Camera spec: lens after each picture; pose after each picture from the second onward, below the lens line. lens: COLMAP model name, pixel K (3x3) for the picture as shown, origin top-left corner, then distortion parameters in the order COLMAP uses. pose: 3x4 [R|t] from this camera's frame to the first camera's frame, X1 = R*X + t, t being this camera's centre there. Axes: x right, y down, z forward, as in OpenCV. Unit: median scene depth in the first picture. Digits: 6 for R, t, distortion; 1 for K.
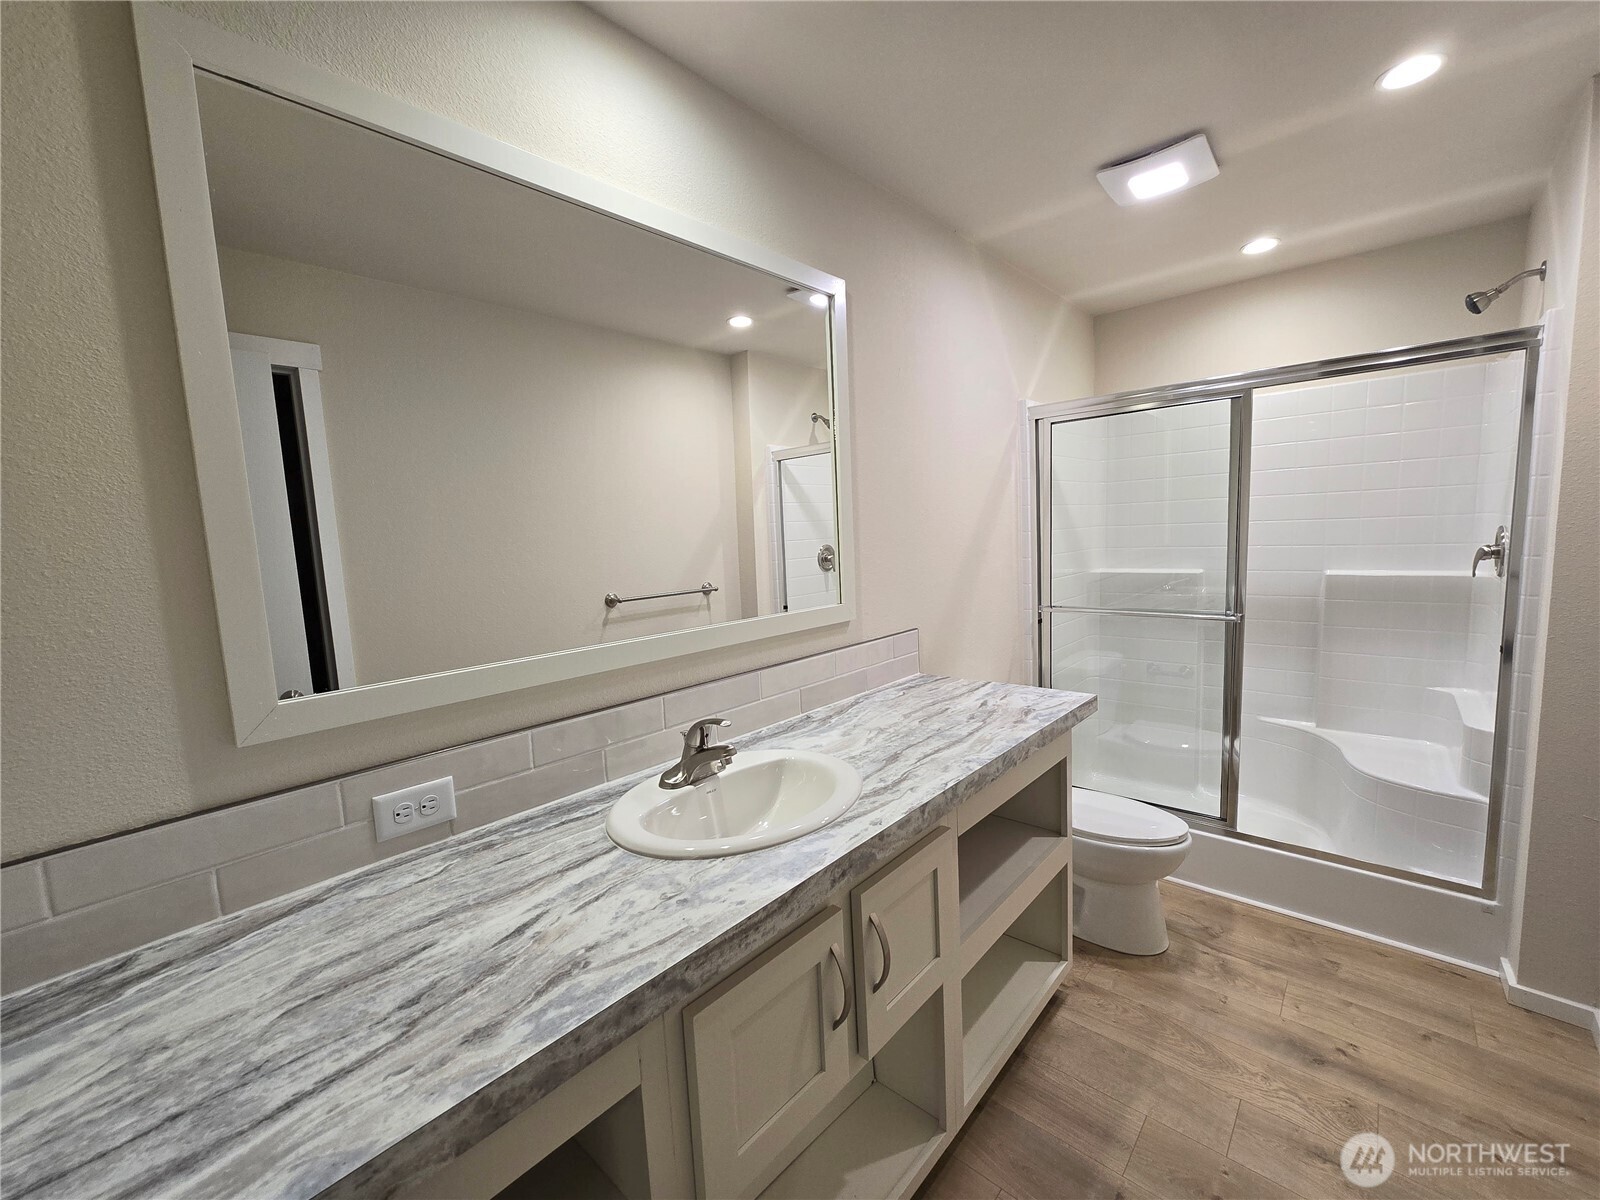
lens RADIAL K [[646.1, 0, 801.5], [0, 646.1, 594.1], [0, 0, 1]] dist [0.001338, 0.000142]
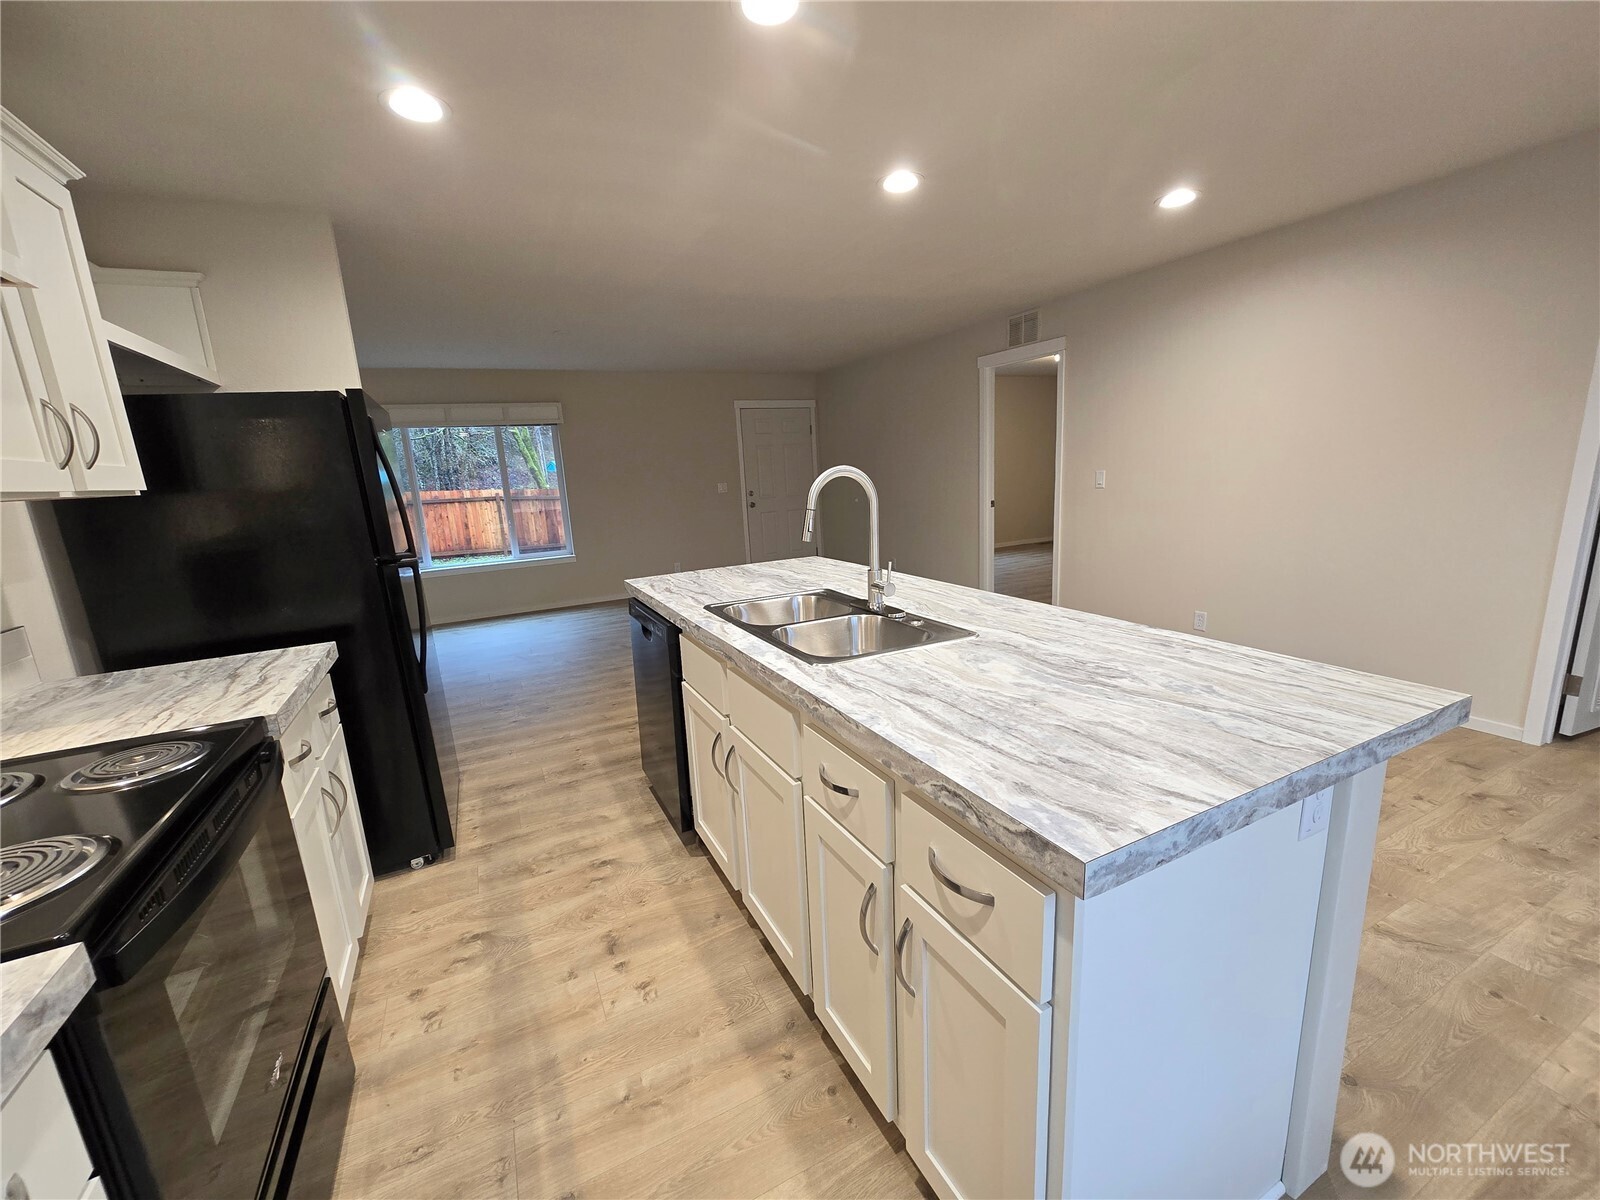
lens RADIAL K [[652.8, 0, 802.9], [0, 652.8, 609.1], [0, 0, 1]] dist [-0.001833, -0.000442]
pose [[-0.354206, 0.258771, -0.898652, 0.816554], [-0.020721, 0.958546, 0.284184, -0.088315], [0.934938, 0.119281, -0.334161, 0.961336]]
